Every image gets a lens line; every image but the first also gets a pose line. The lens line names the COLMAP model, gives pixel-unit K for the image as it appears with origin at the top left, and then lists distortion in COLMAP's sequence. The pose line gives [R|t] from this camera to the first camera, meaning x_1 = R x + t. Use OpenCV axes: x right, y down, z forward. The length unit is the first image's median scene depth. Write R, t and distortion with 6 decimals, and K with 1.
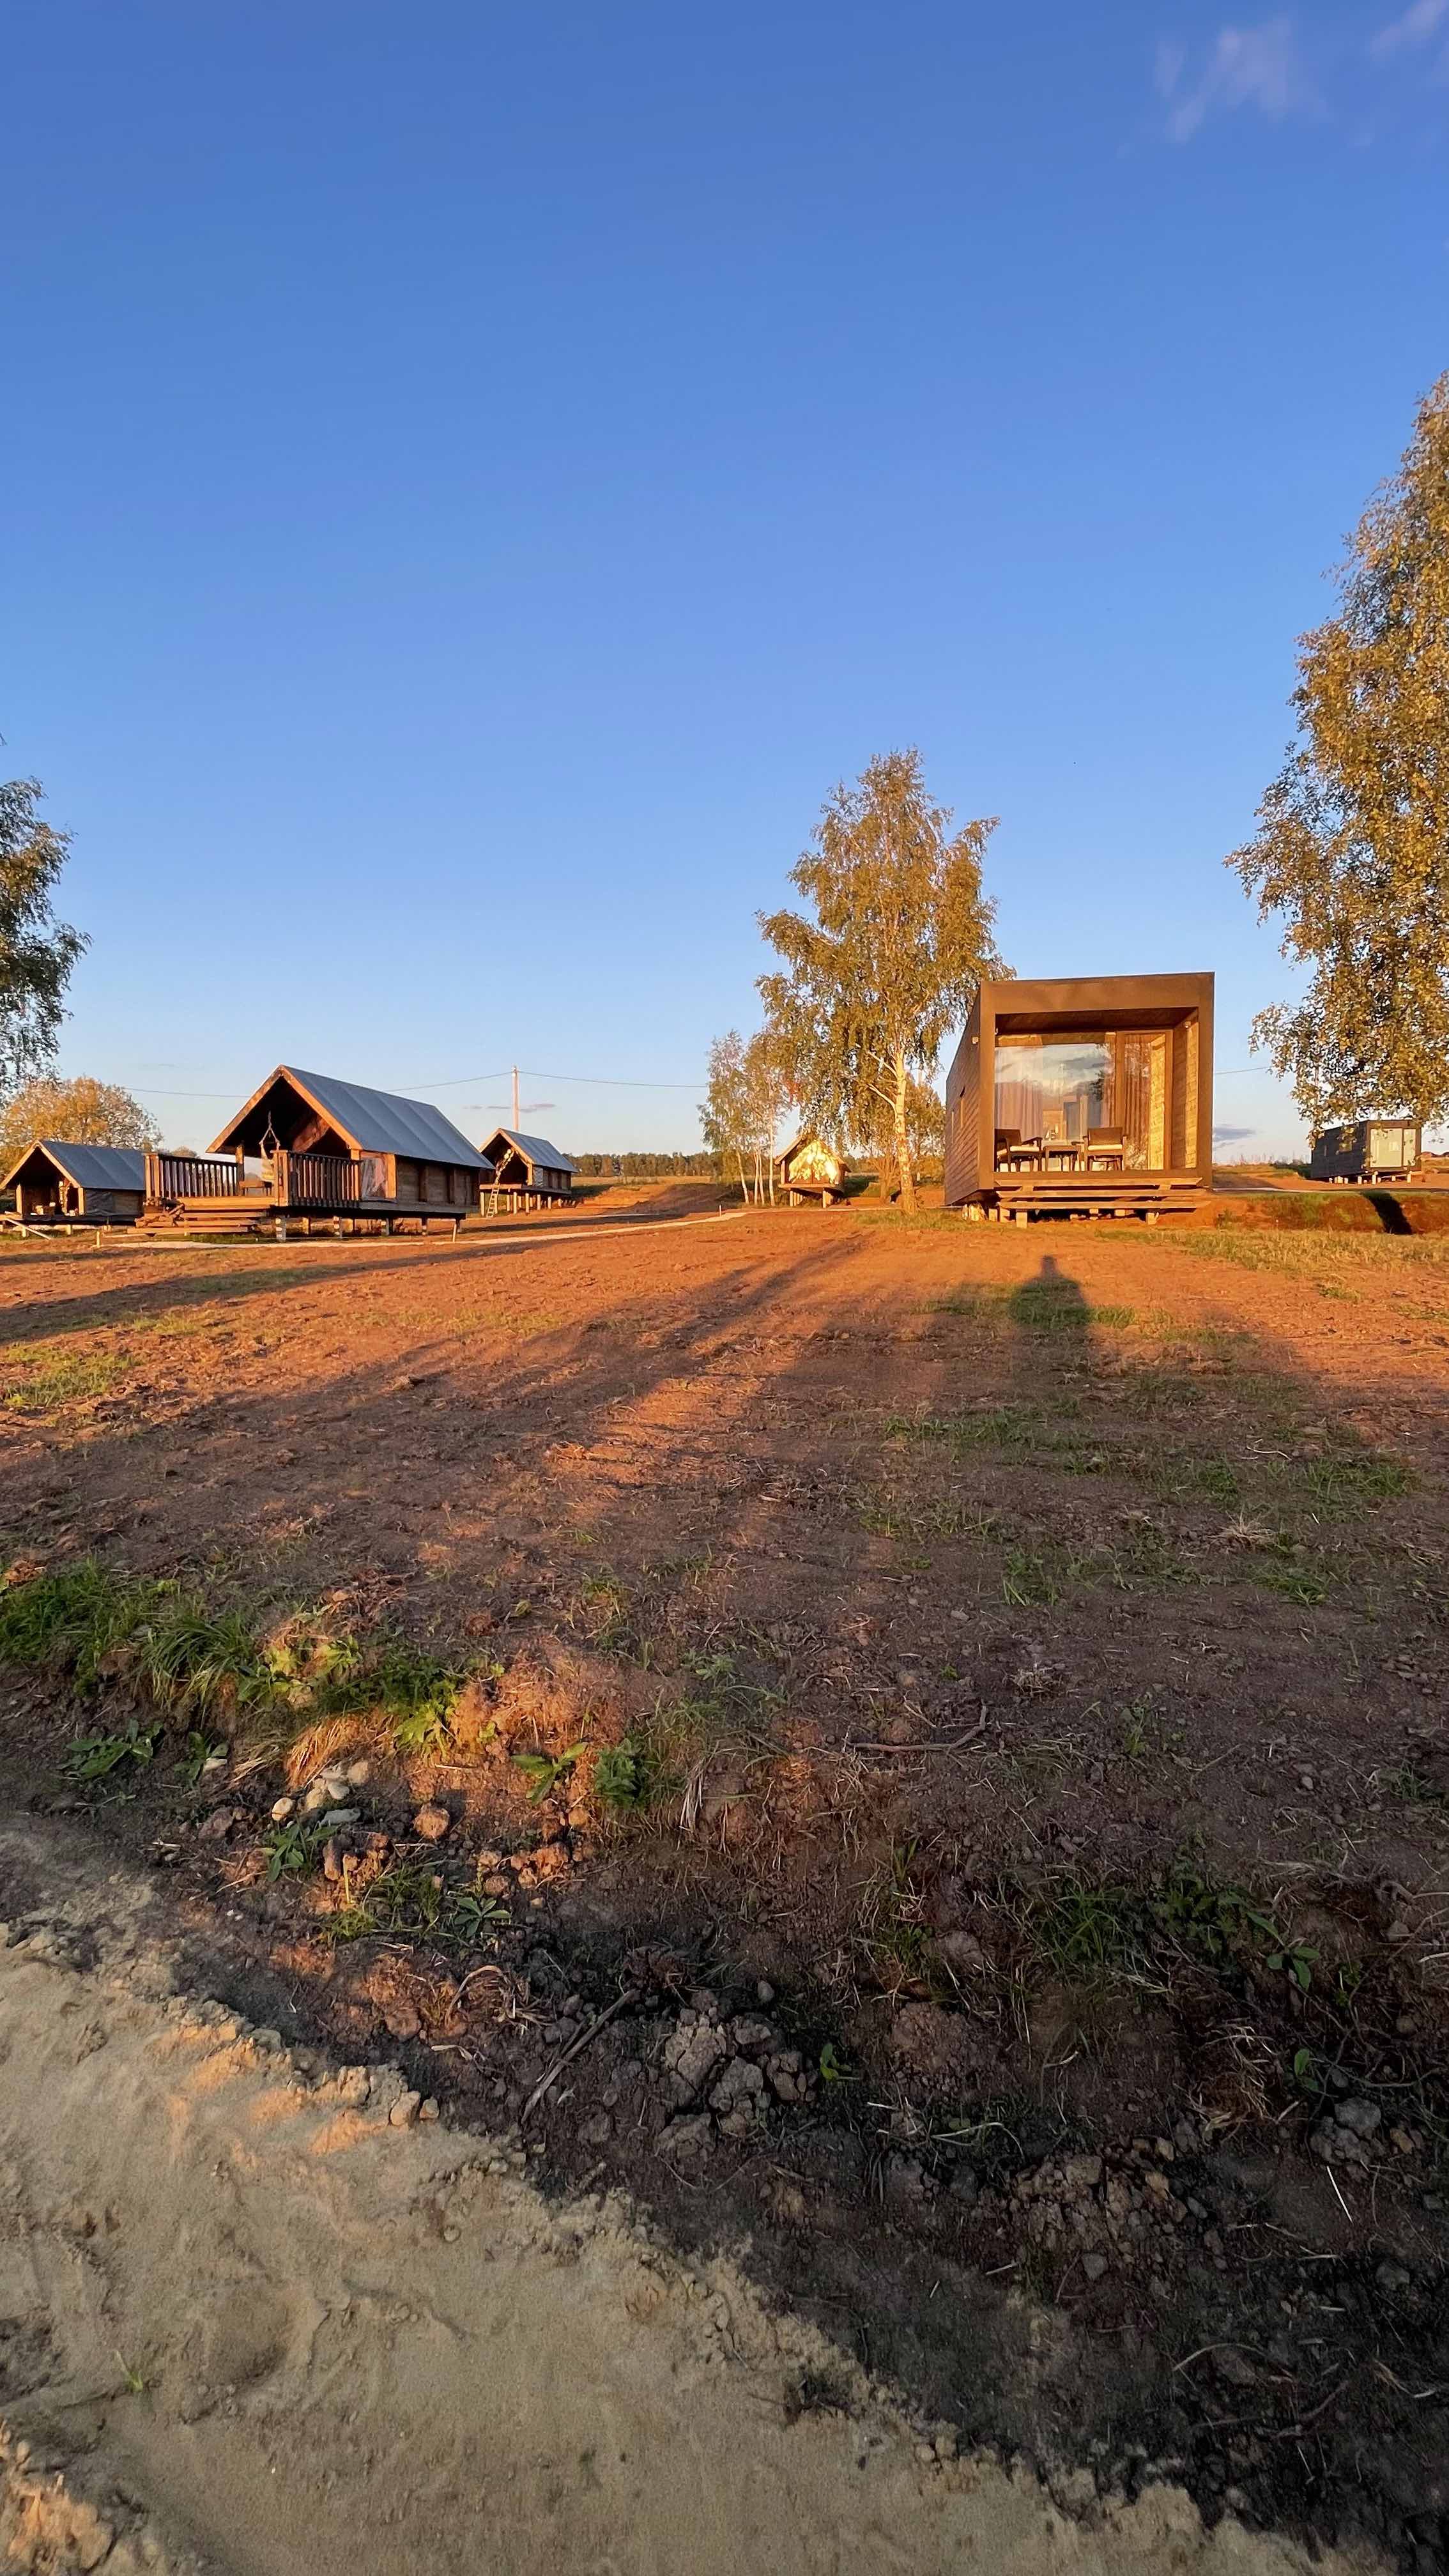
lens RADIAL K [[1037.6, 0, 714.6], [0, 1037.6, 1282.1], [0, 0, 1]] dist [-0.003237, -0.000622]
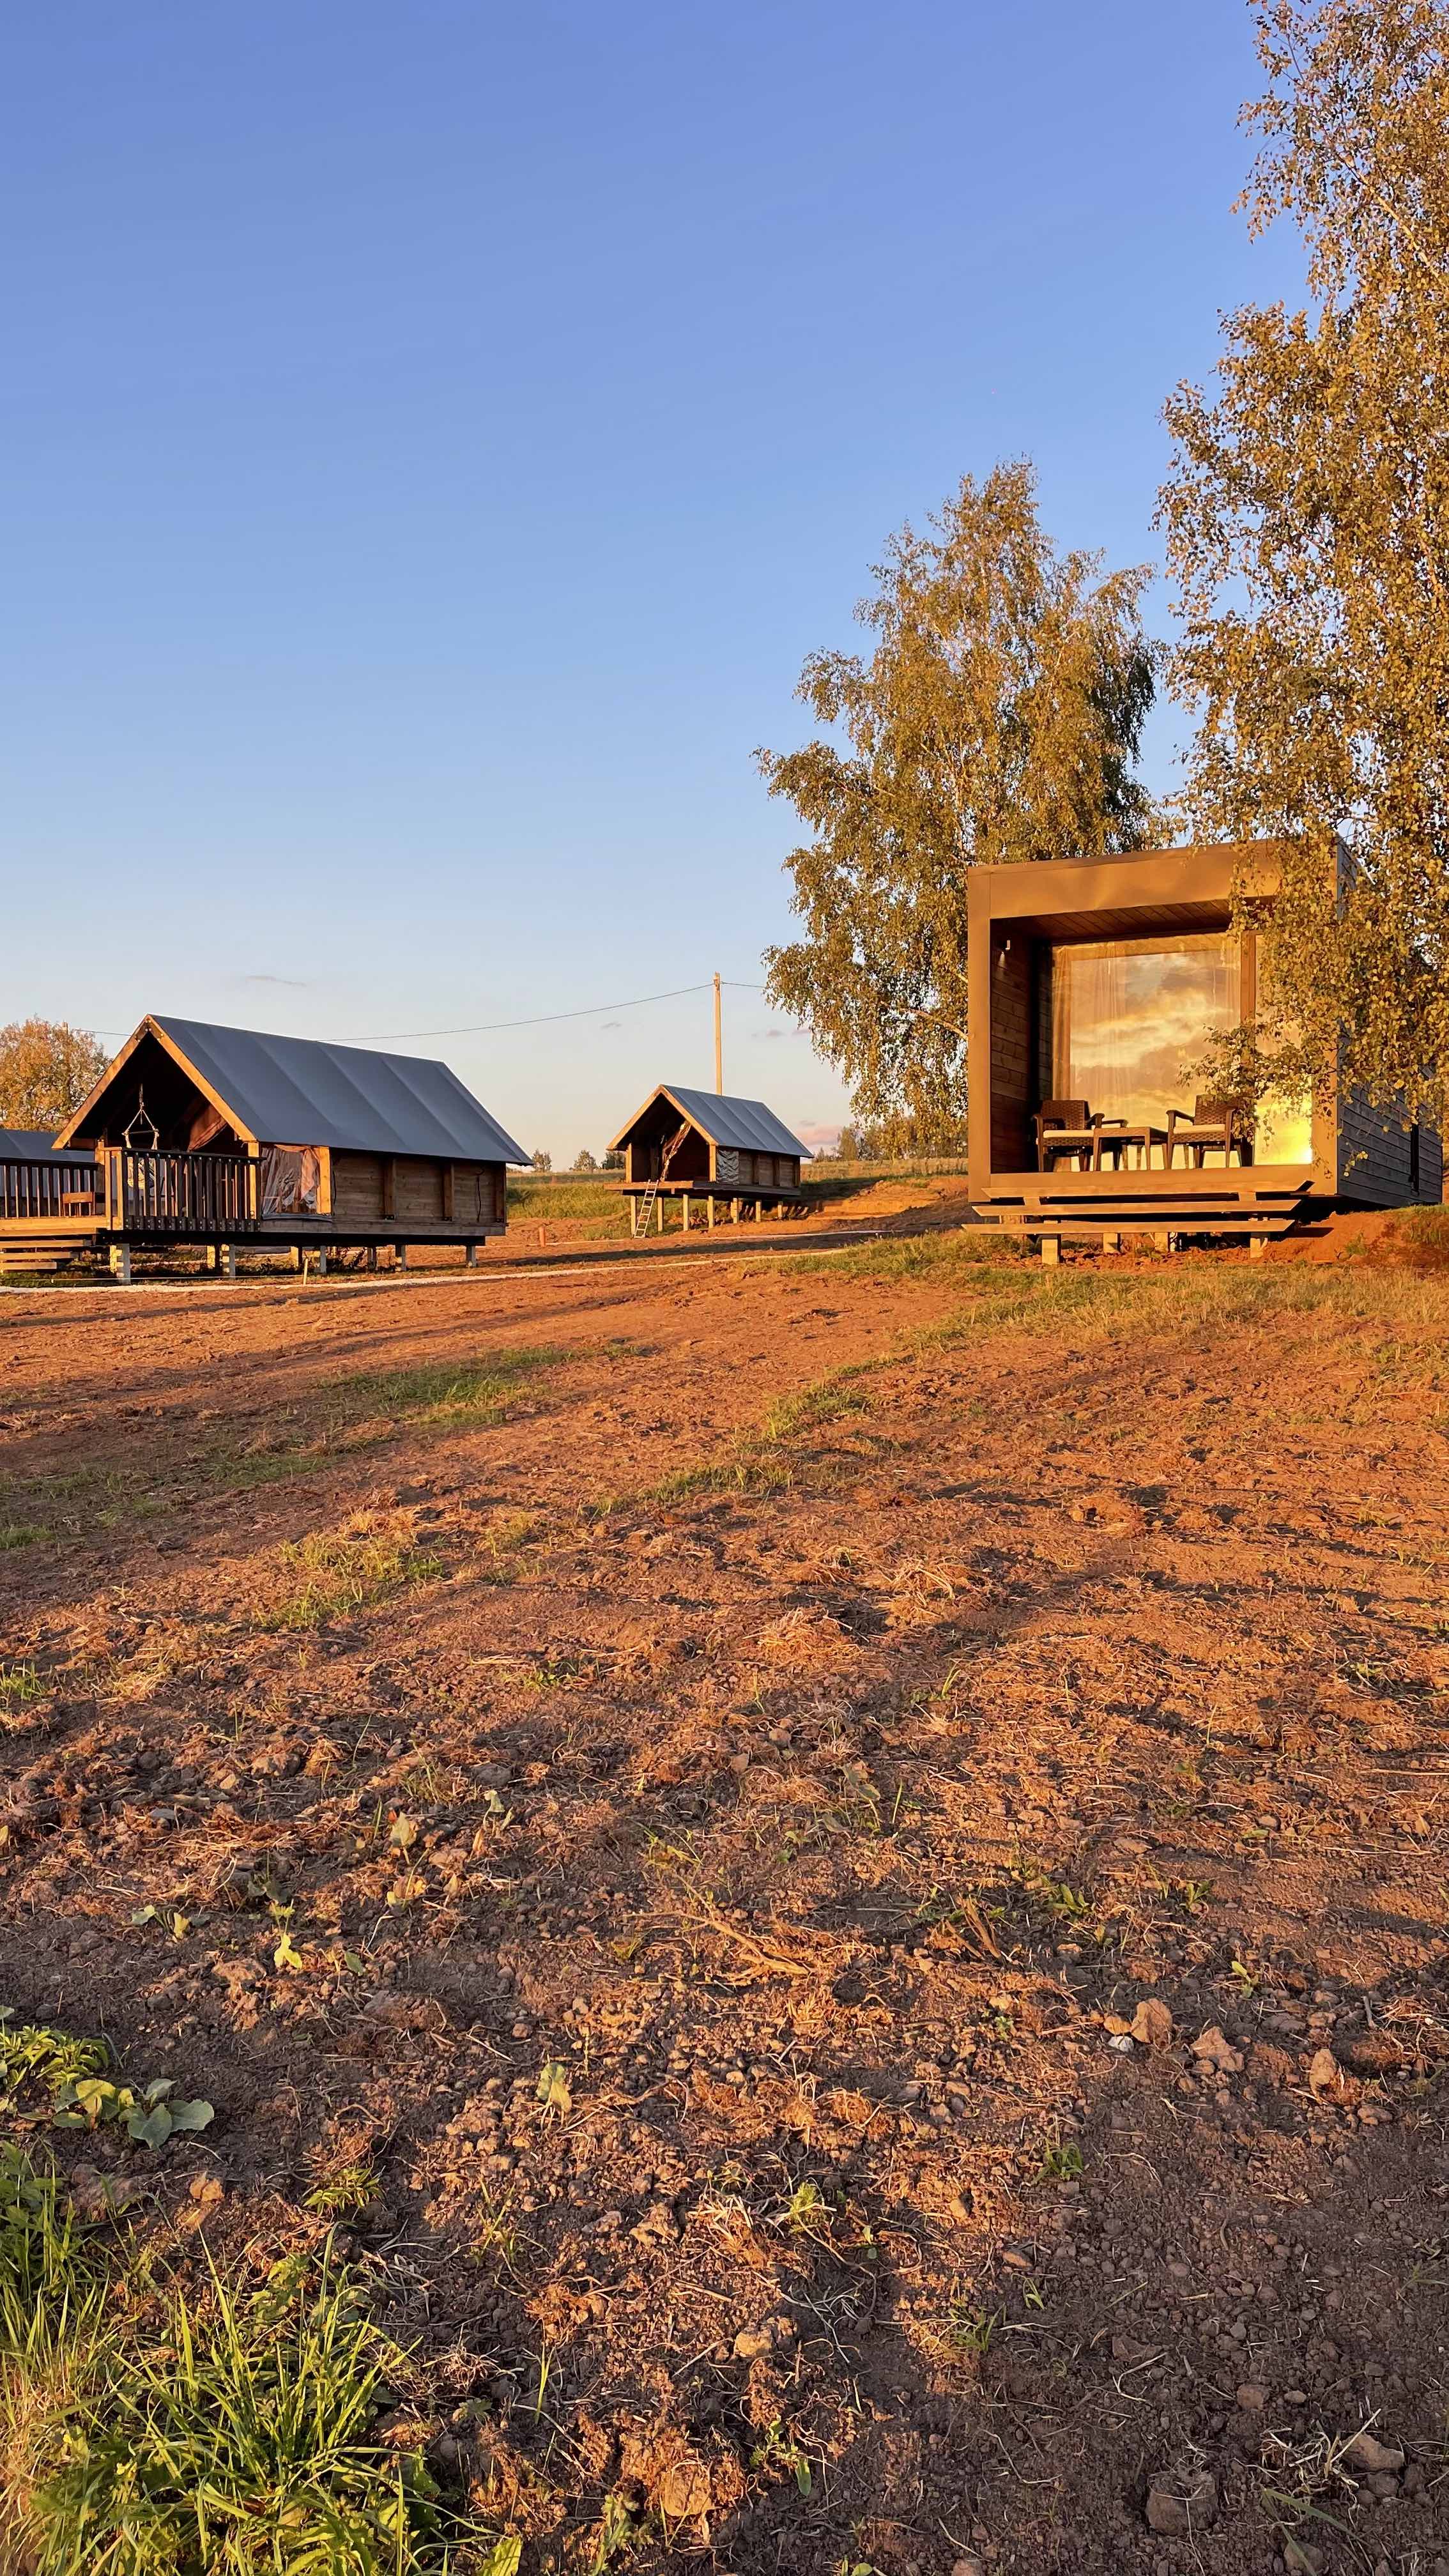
lens RADIAL K [[1929.4, 0, 732.7], [0, 1929.4, 1328.1], [0, 0, 1]] dist [0.042440, -0.081596]
pose [[0.967516, 0.005790, -0.252743, 0.108144], [-0.008756, 0.999905, -0.010610, -0.000484], [0.252657, 0.012478, 0.967475, -0.038444]]
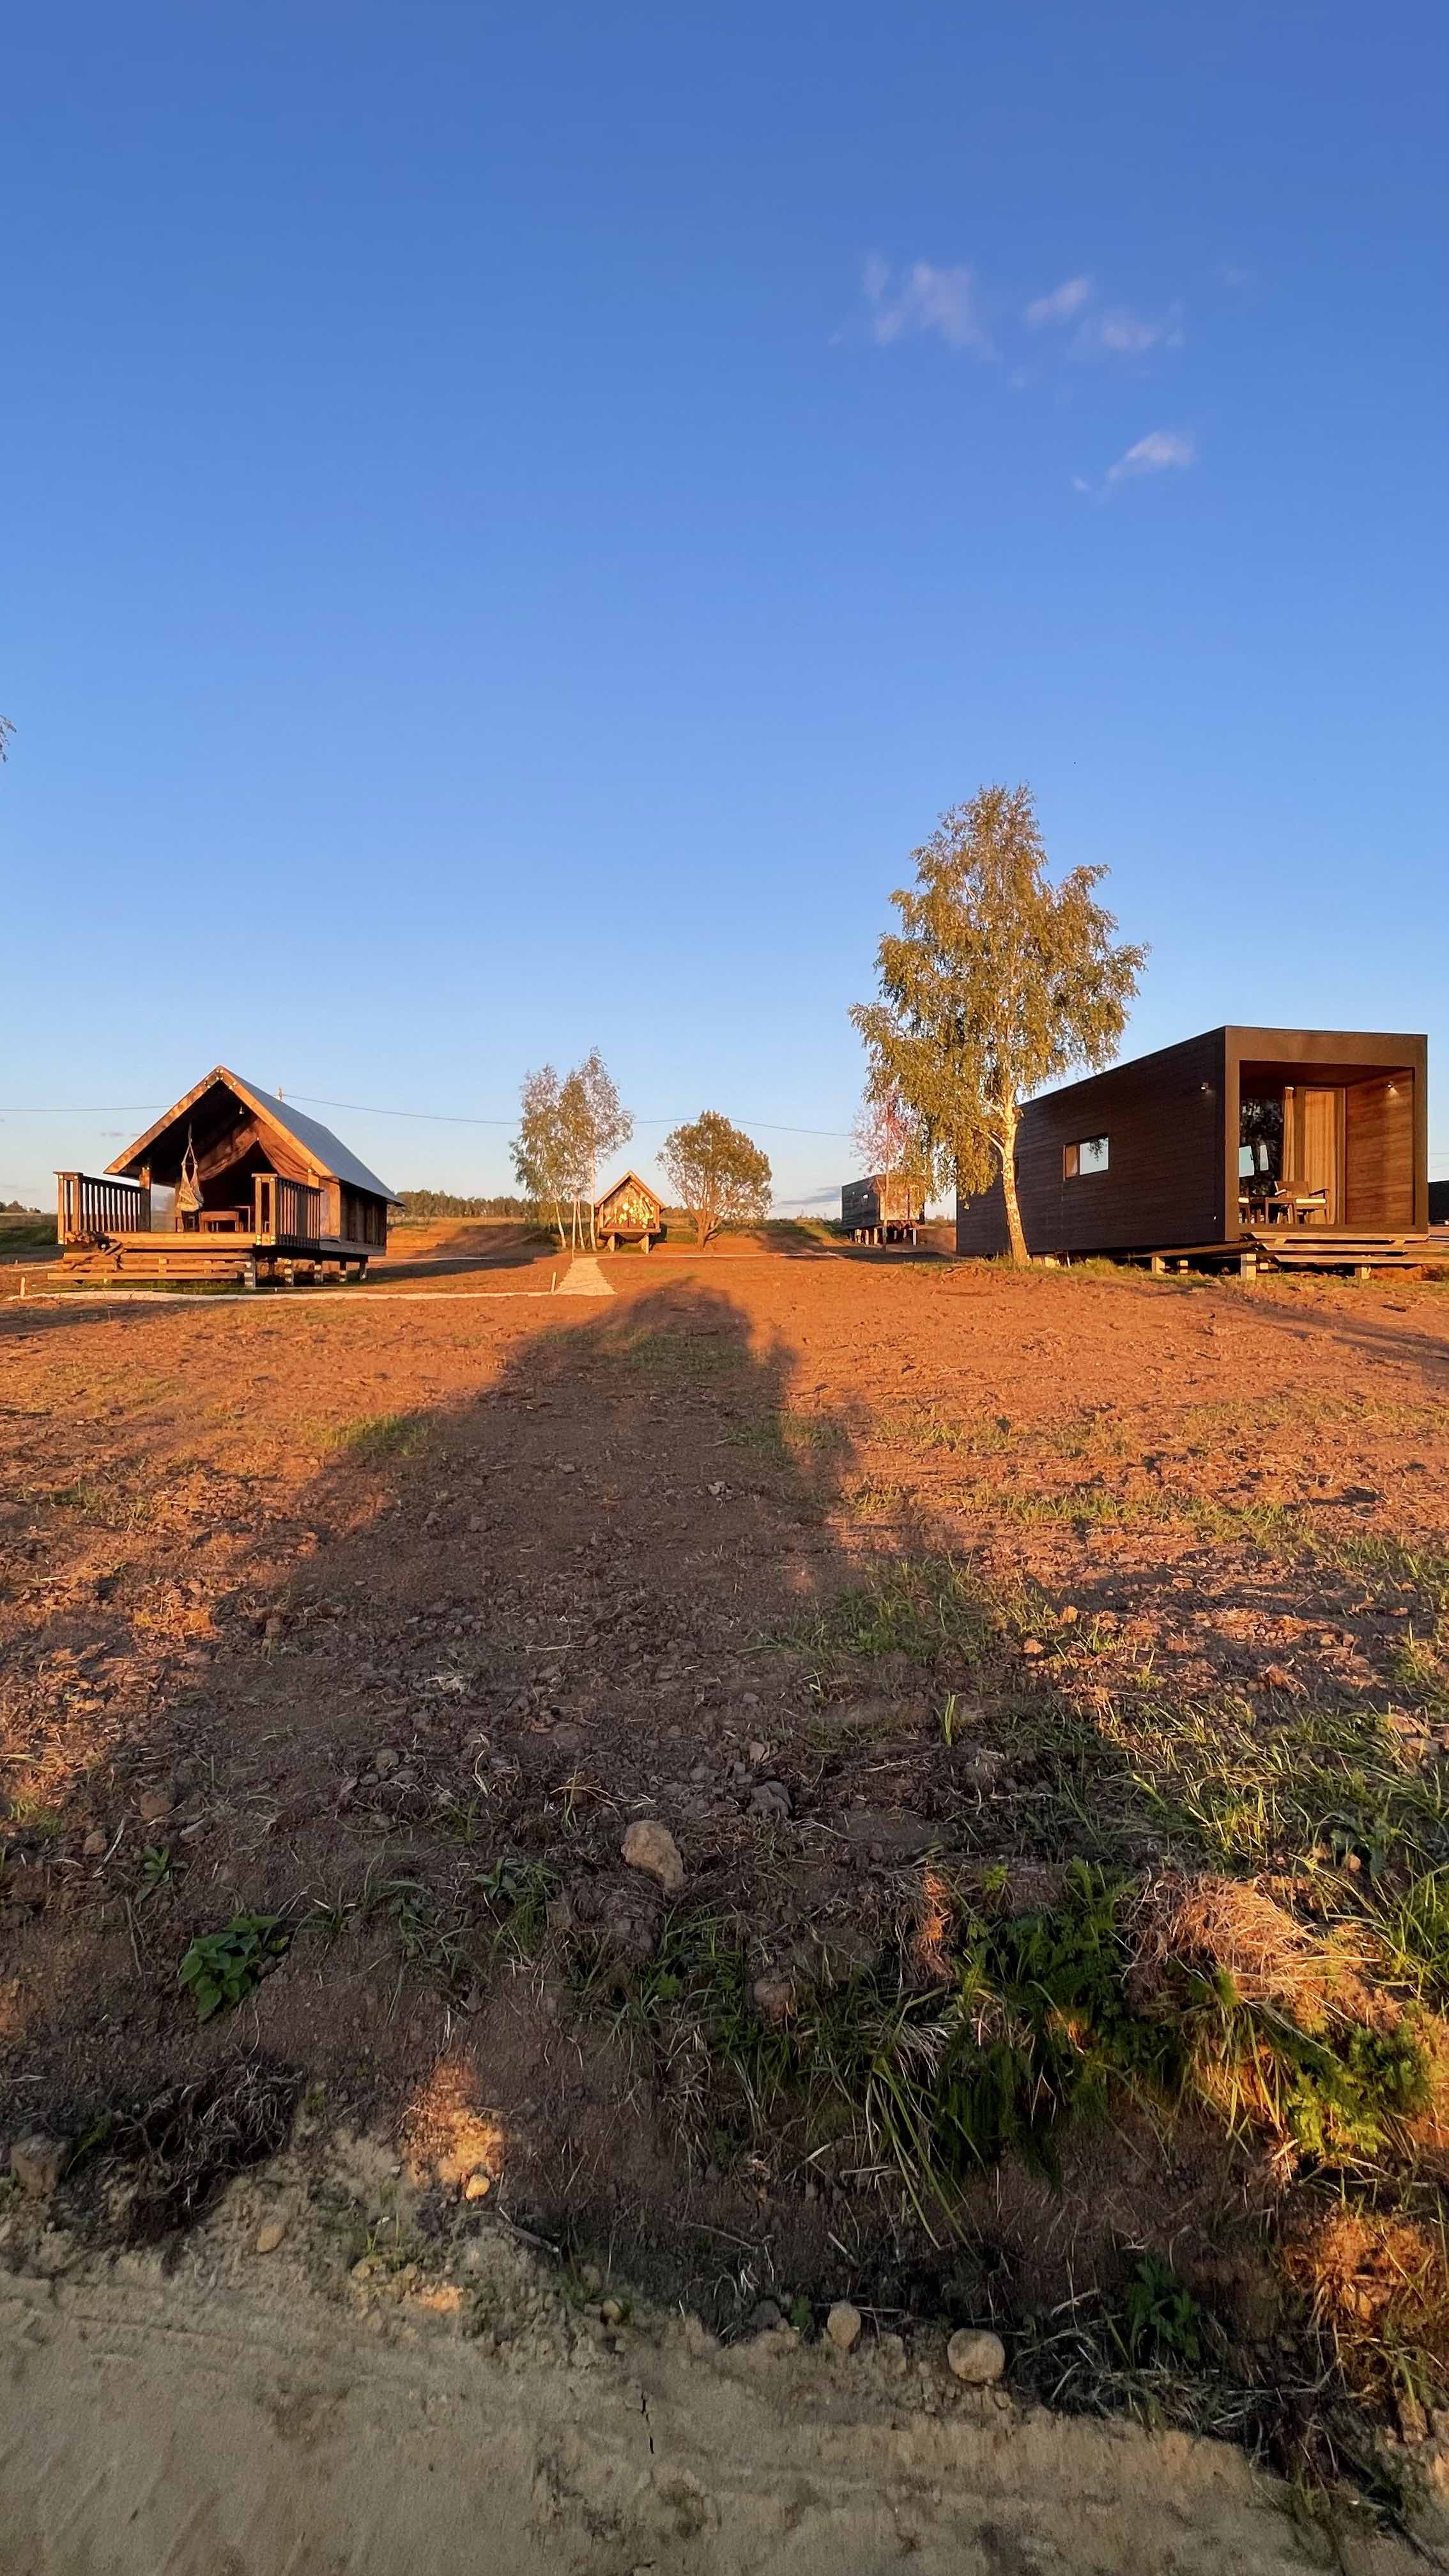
lens RADIAL K [[1037.6, 0, 714.6], [0, 1037.6, 1282.1], [0, 0, 1]] dist [-0.003237, -0.000622]
pose [[0.953595, 0.004896, 0.301054, -0.128315], [0.007996, 0.999103, -0.041575, -0.004346], [-0.300987, 0.042053, 0.952701, 0.063288]]
